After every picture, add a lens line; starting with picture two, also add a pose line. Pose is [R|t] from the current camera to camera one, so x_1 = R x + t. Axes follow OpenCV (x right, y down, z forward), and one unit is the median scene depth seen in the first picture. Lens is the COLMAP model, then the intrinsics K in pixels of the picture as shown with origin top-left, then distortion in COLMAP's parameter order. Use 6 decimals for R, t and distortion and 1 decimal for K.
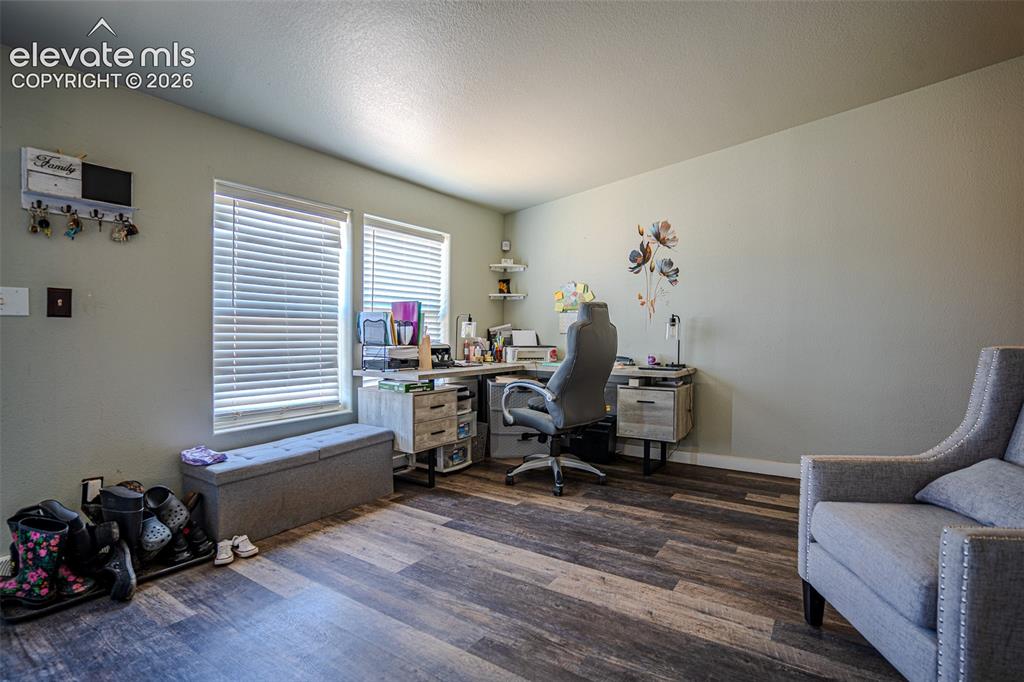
lens RADIAL K [[503.3, 0, 506.7], [0, 503.3, 337.0], [0, 0, 1]] dist [-0.037763, 0.008727]
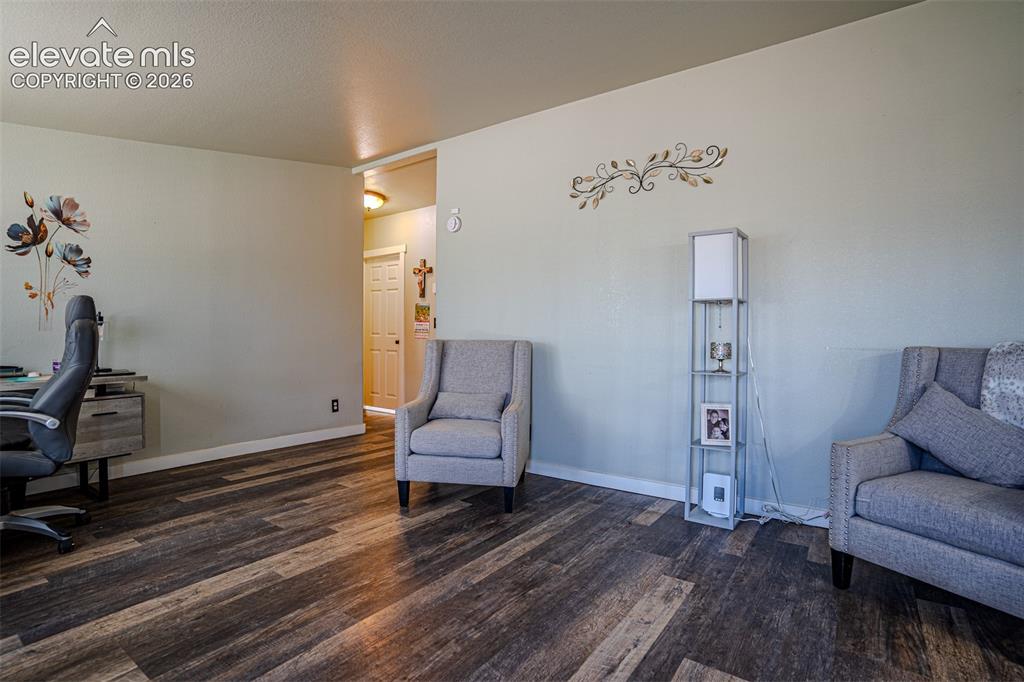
lens RADIAL K [[503.3, 0, 505.3], [0, 503.3, 336.2], [0, 0, 1]] dist [-0.037763, 0.008727]
pose [[0.056629, -0.013571, 0.998303, -0.624234], [0.008433, 0.999878, 0.013114, -0.010617], [-0.998360, 0.007676, 0.056736, 0.323165]]
